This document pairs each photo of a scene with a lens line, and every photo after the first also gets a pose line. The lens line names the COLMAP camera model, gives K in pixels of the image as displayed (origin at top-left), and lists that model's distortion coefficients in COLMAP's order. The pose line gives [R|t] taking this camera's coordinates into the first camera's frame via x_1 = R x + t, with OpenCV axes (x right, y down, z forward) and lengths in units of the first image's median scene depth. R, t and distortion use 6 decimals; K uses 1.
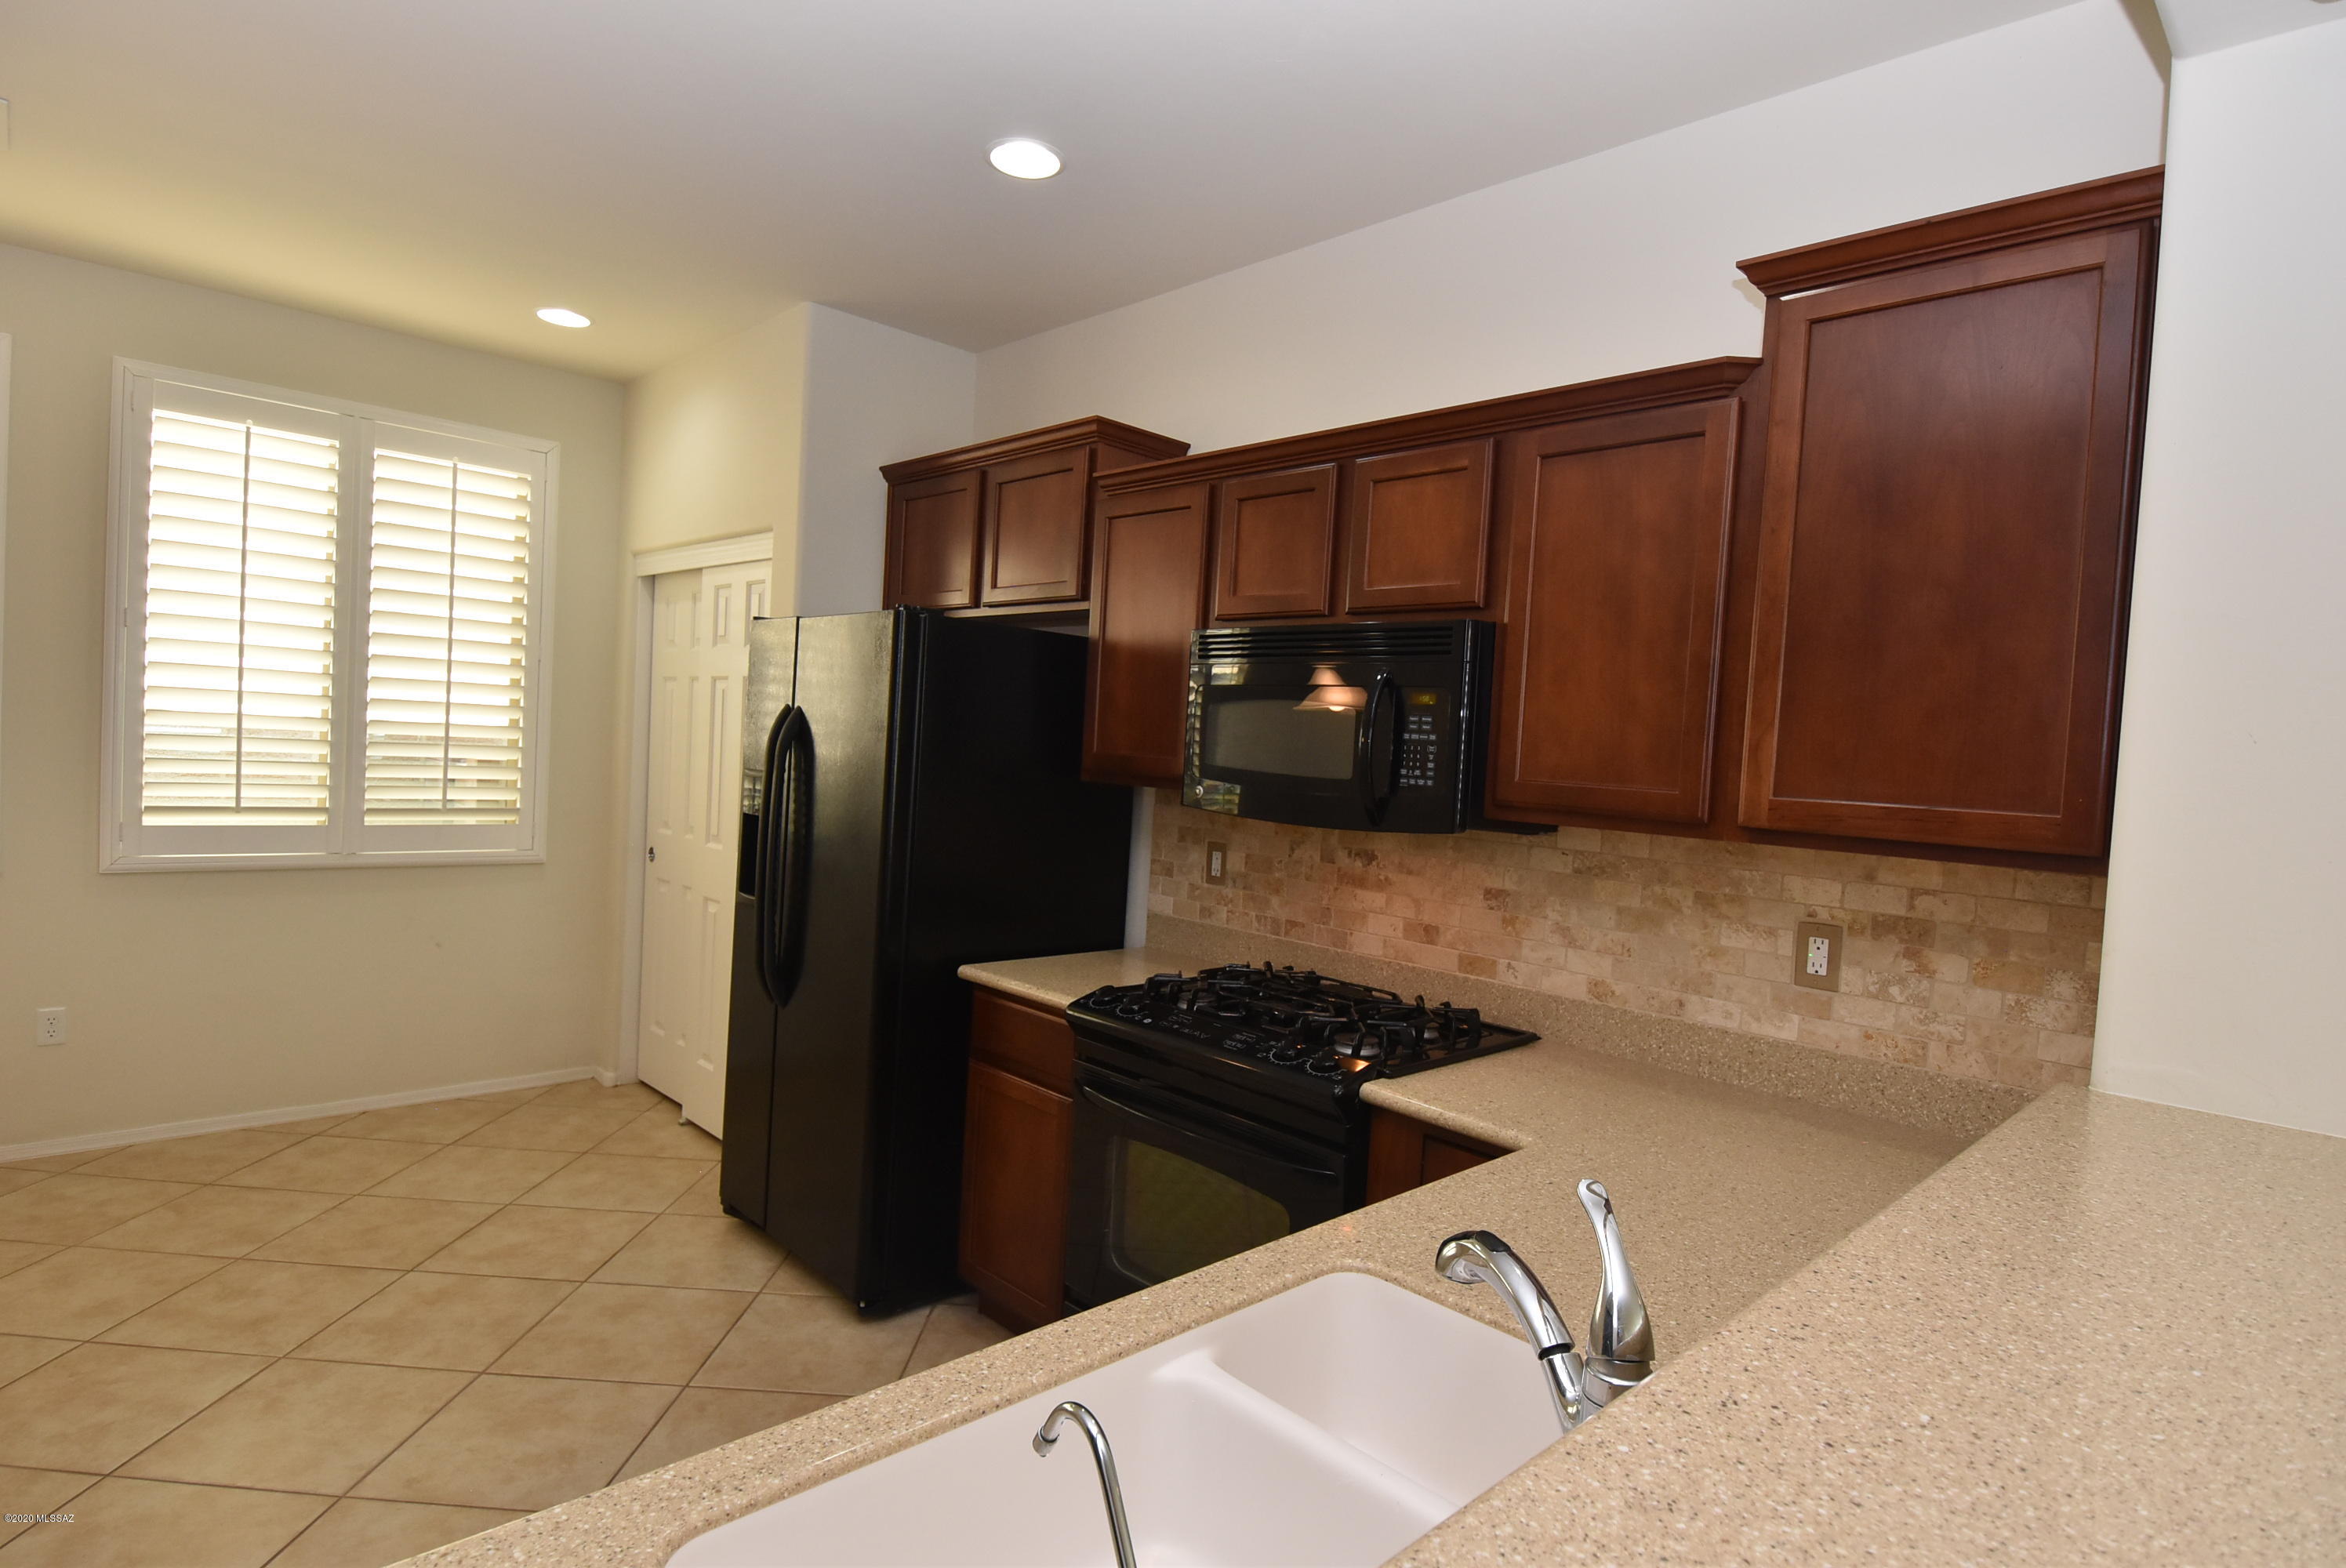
lens RADIAL K [[1218.6, 0, 1184.1], [0, 1218.6, 787.4], [0, 0, 1]] dist [0.018698, -0.016063]
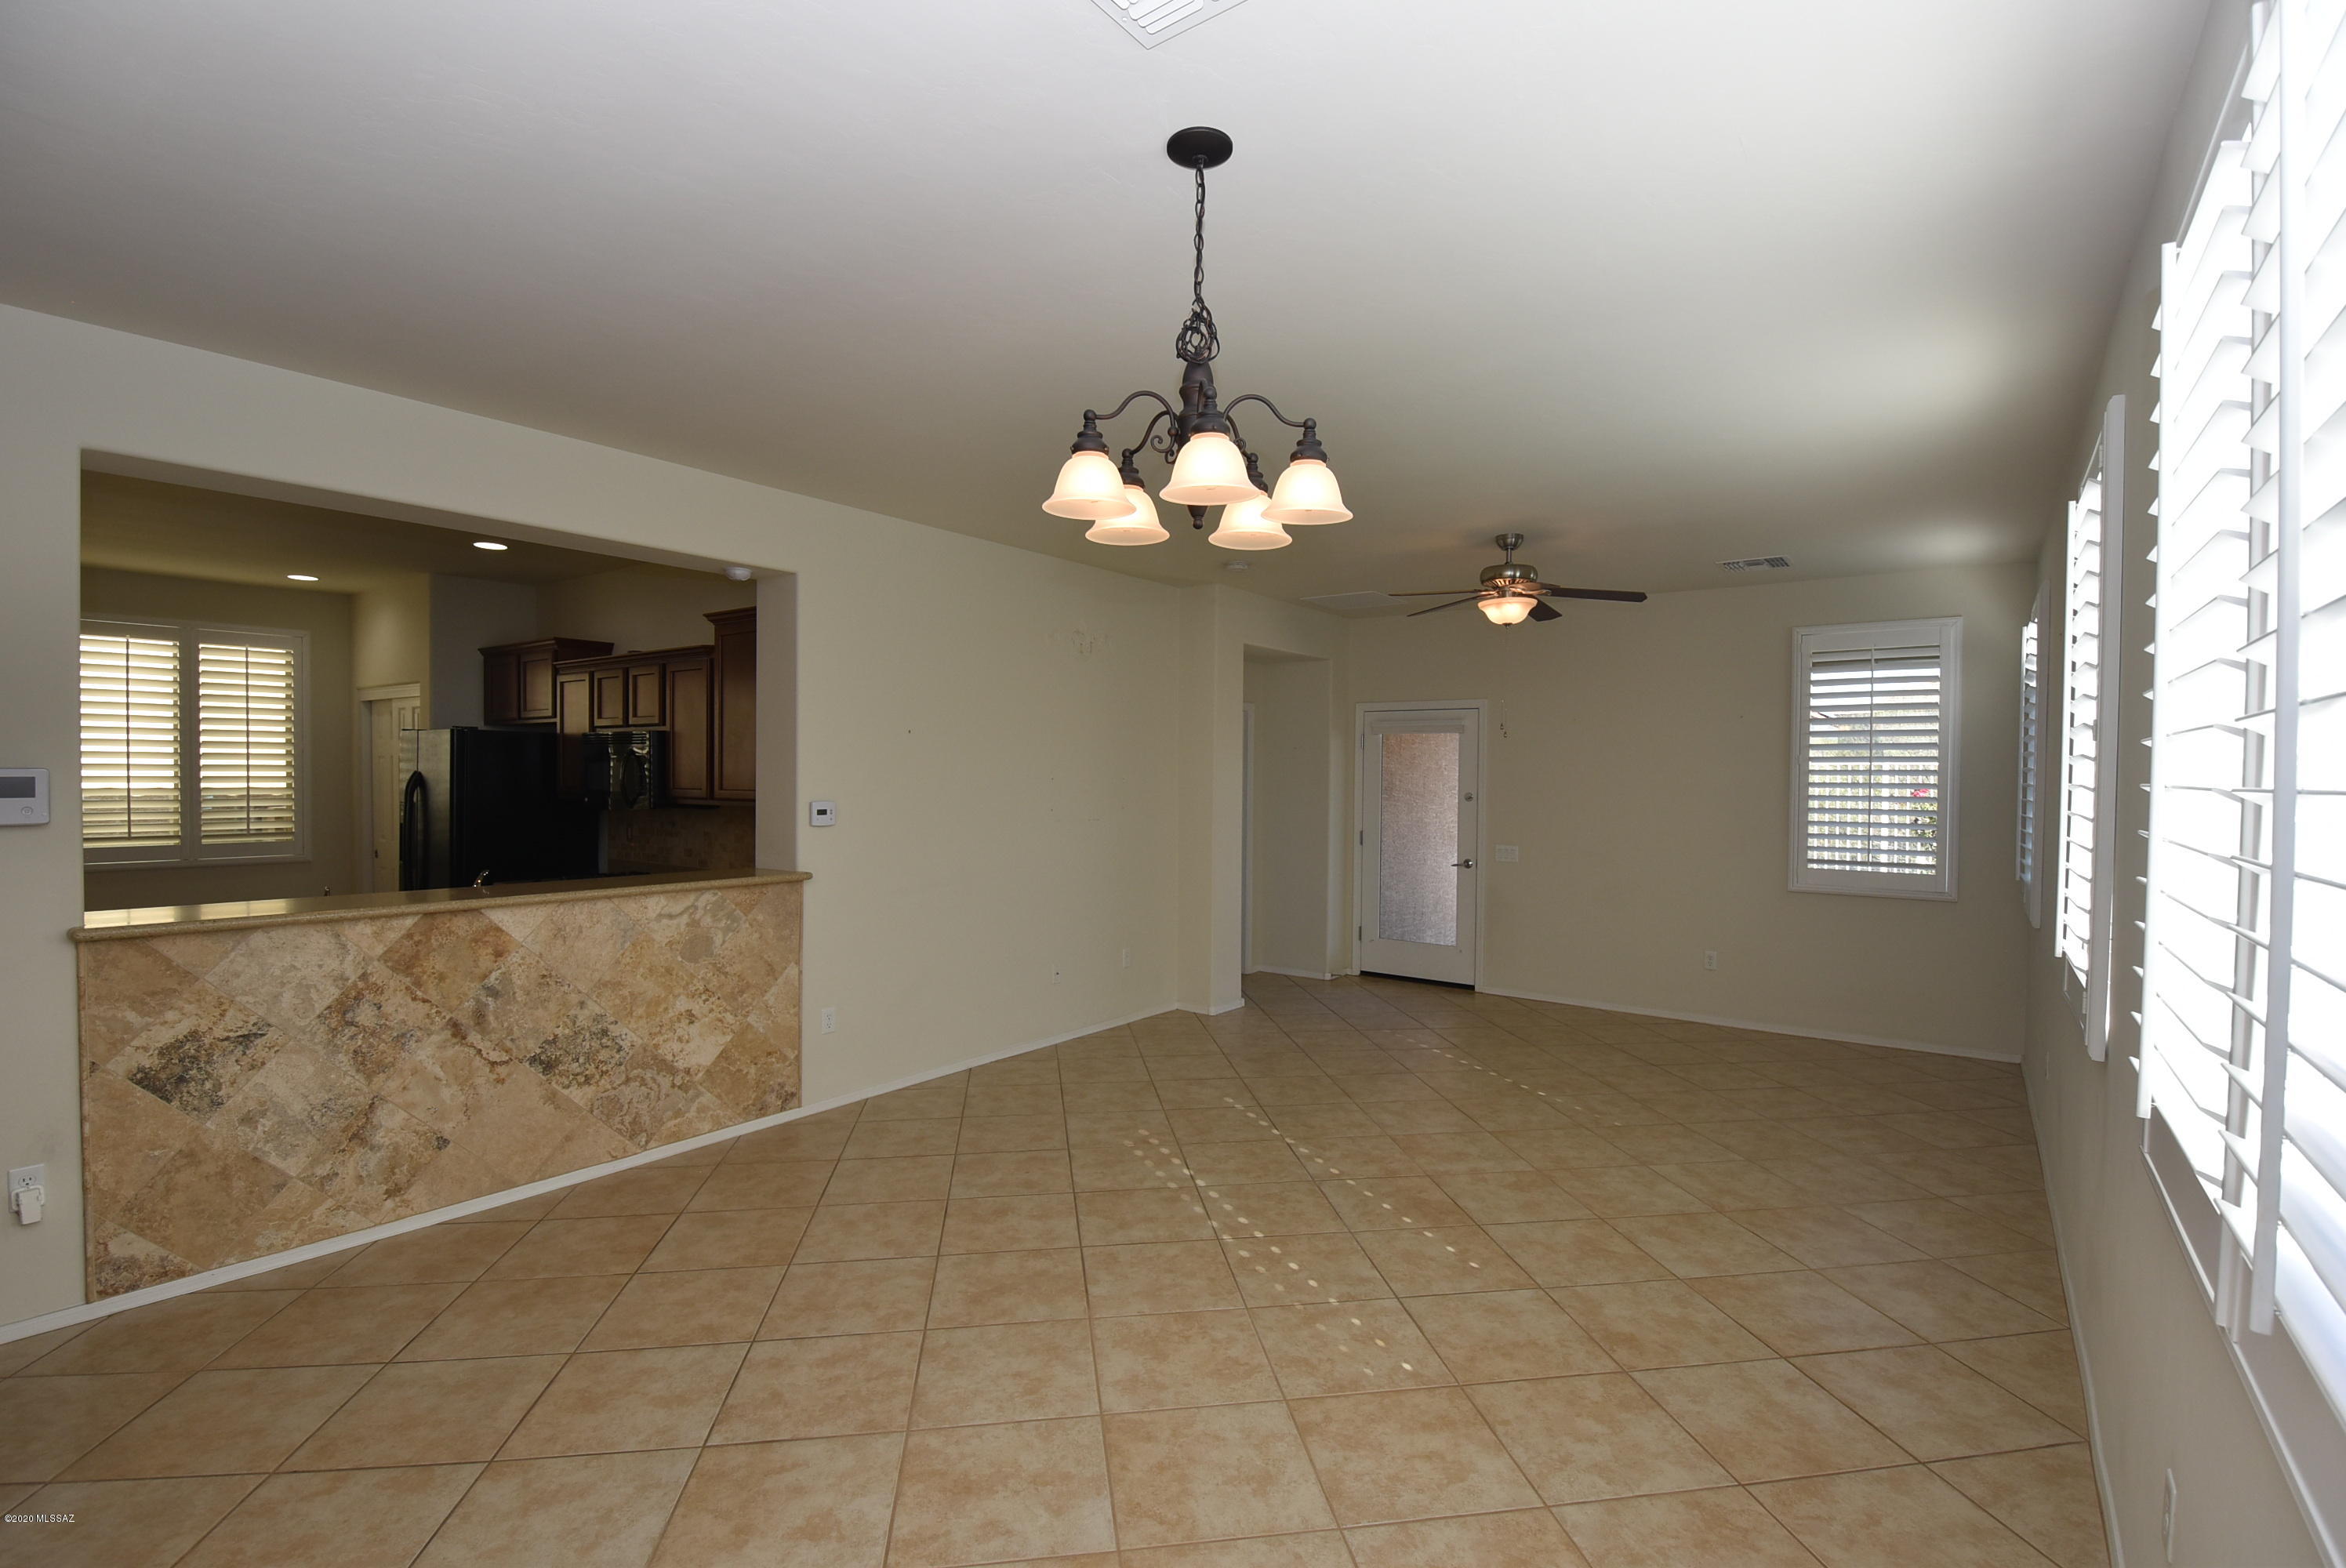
lens RADIAL K [[1053.6, 0, 1179.4], [0, 1053.6, 794.0], [0, 0, 1]] dist [0.013097, -0.020537]
pose [[0.985173, -0.052219, 0.163423, 0.723223], [0.054020, 0.998518, -0.006593, 0.059696], [-0.162836, 0.015324, 0.986534, -1.096945]]
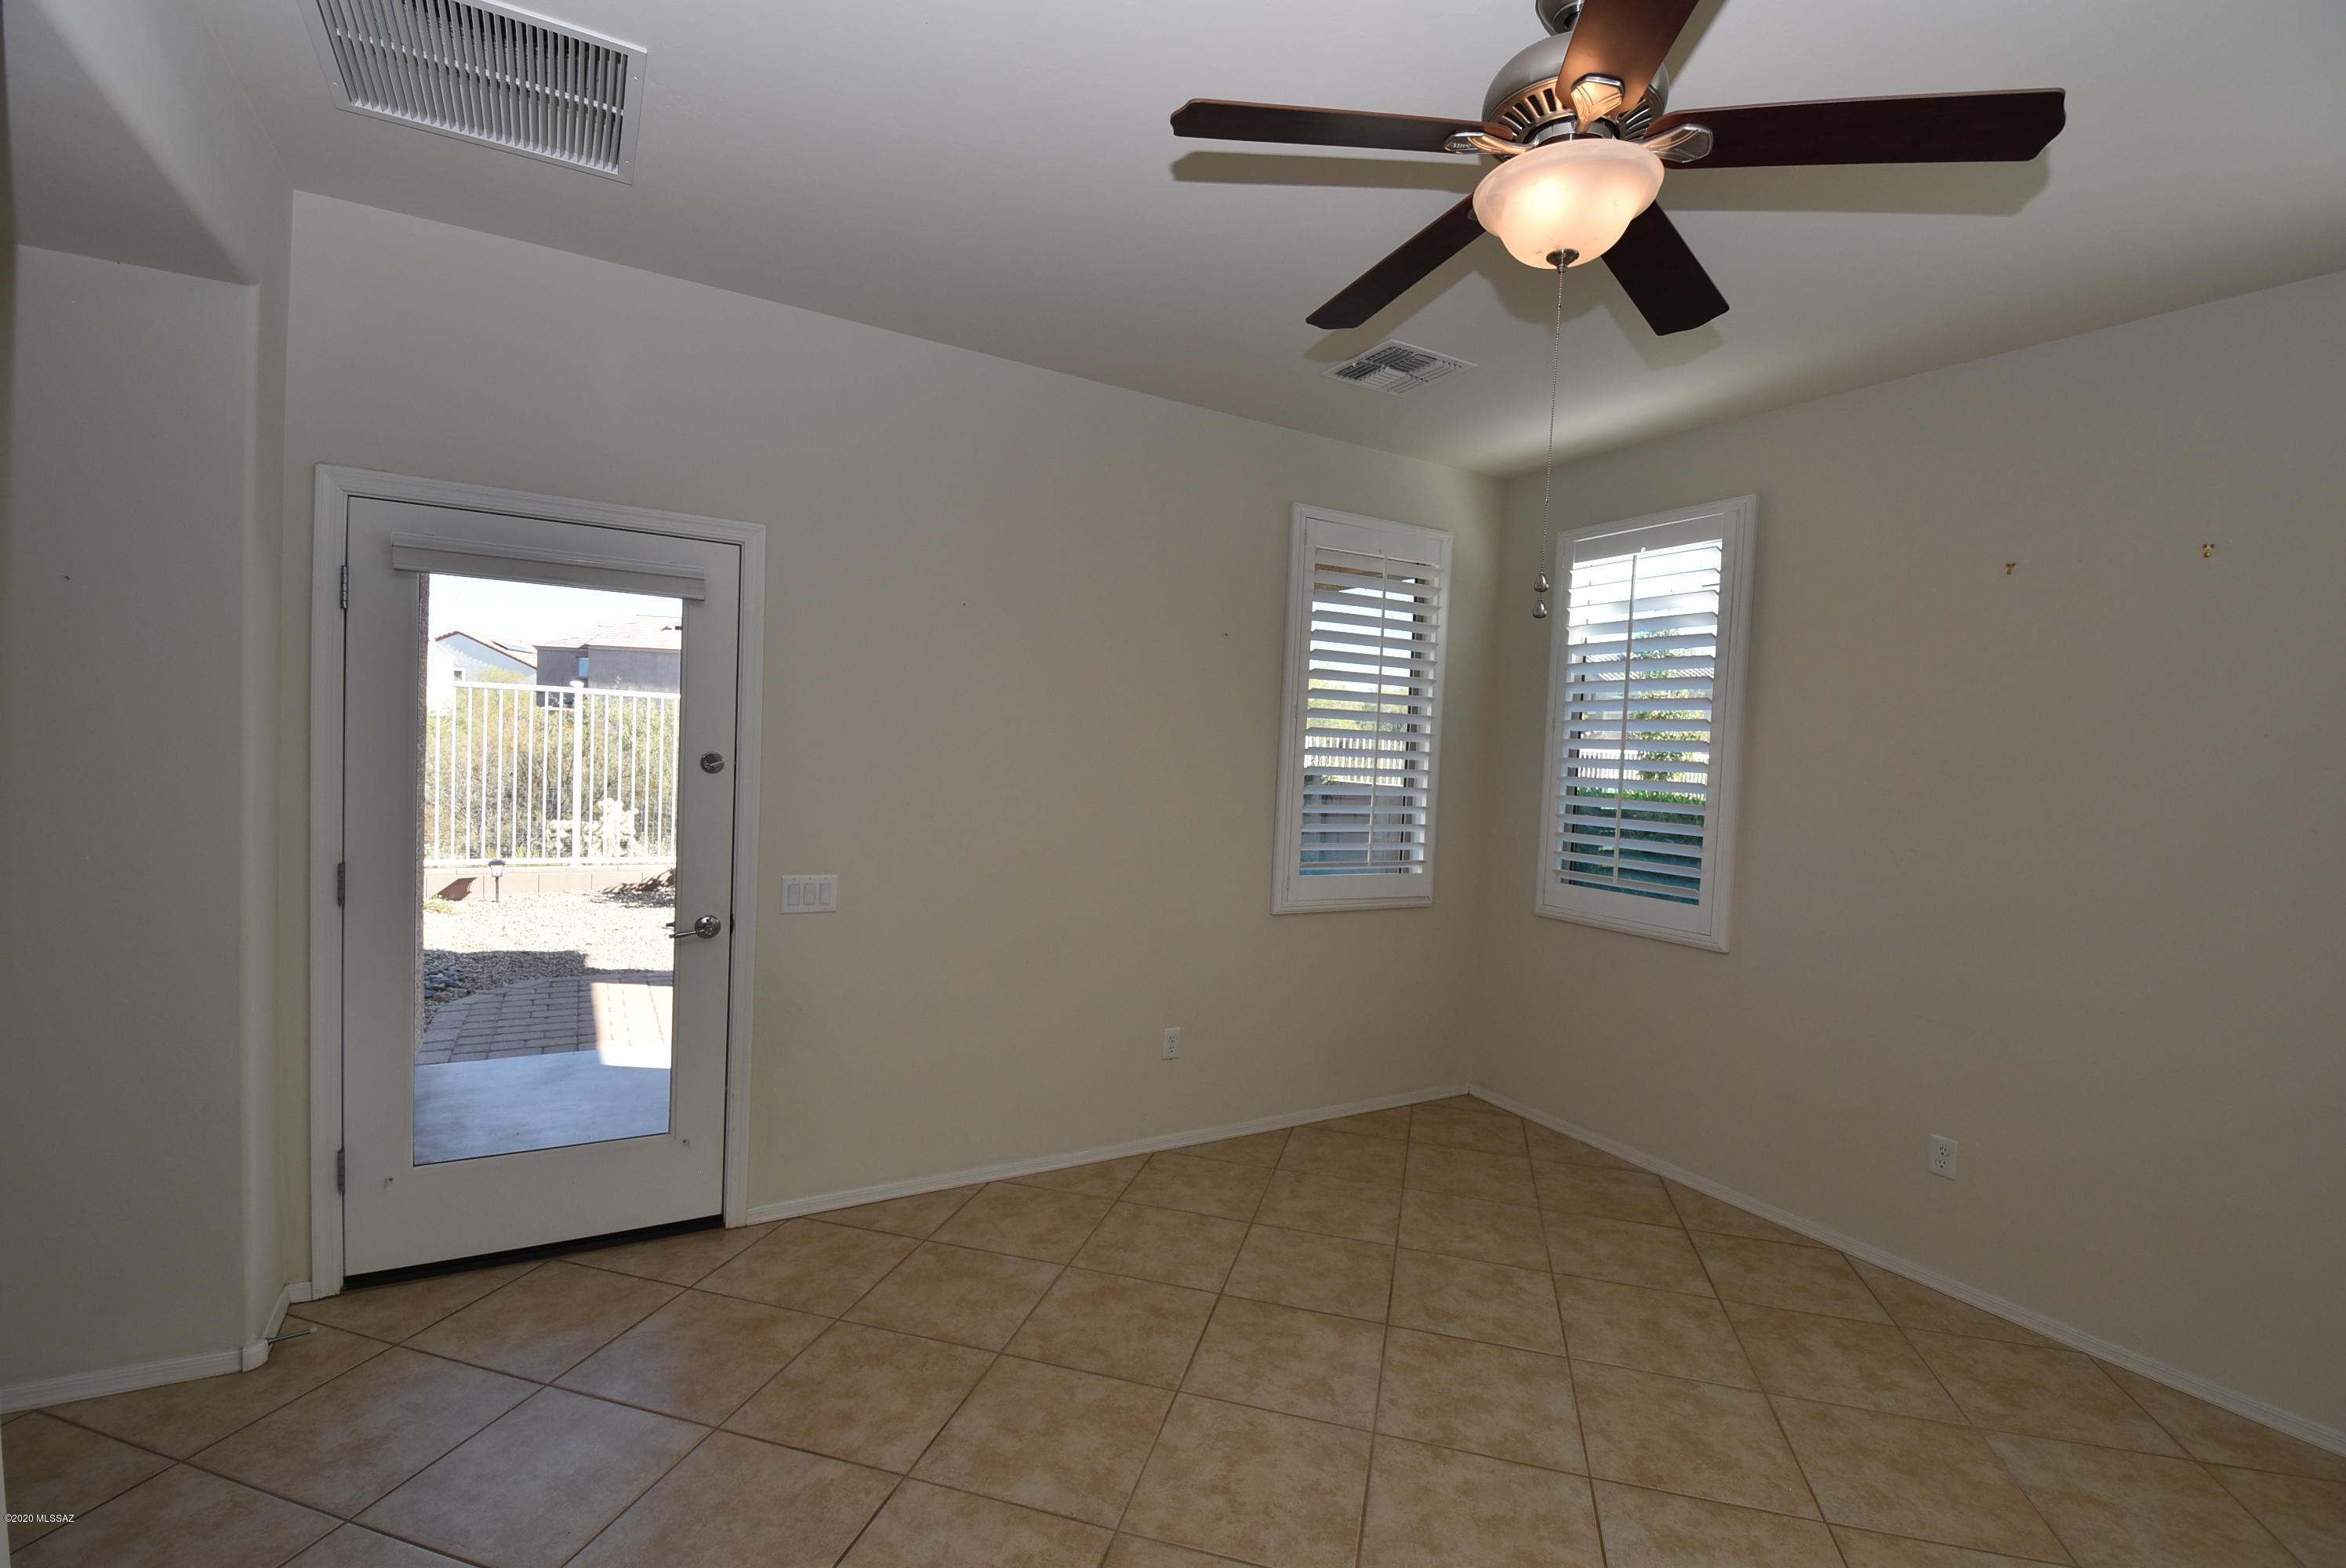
lens RADIAL K [[1053.6, 0, 1200.6], [0, 1053.6, 795.0], [0, 0, 1]] dist [0.013097, -0.020537]
pose [[0.243952, -0.092510, 0.965365, 0.930933], [0.002042, 0.995487, 0.094880, 0.025088], [-0.969785, -0.021175, 0.243040, 0.477054]]
